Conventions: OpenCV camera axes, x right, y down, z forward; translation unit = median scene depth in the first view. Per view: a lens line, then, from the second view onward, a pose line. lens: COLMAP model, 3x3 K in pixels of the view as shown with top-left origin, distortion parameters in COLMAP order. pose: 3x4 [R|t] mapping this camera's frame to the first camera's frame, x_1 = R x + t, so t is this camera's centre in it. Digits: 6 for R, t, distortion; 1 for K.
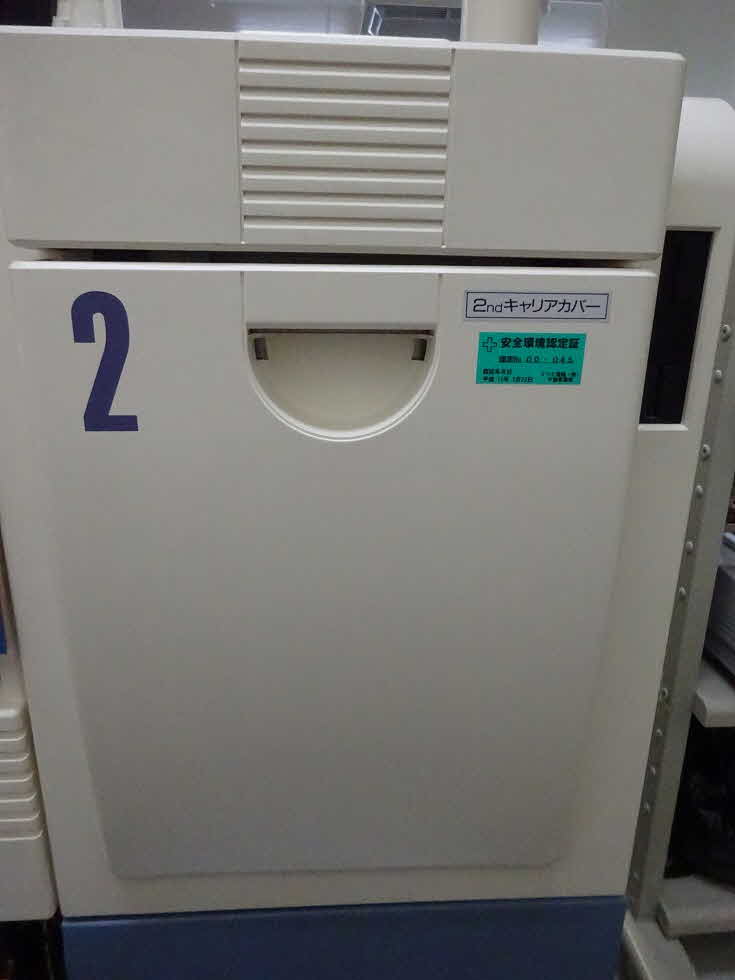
lens RADIAL K [[714.2, 0, 370.4], [0, 714.2, 487.8], [0, 0, 1]] dist [-0.002091, -0.004791]
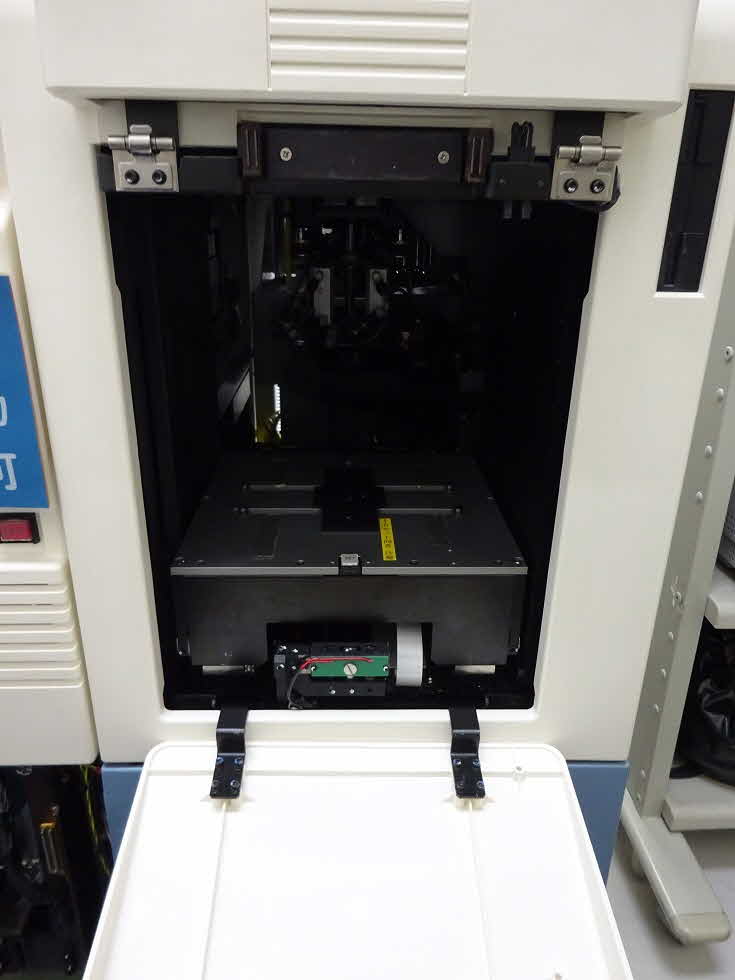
lens RADIAL K [[714.2, 0, 370.4], [0, 714.2, 487.8], [0, 0, 1]] dist [-0.002091, -0.004791]
pose [[0.999168, 0.018072, -0.036550, 0.009155], [-0.015464, 0.997399, 0.070396, 0.099106], [0.037727, -0.069772, 0.996849, -0.039849]]
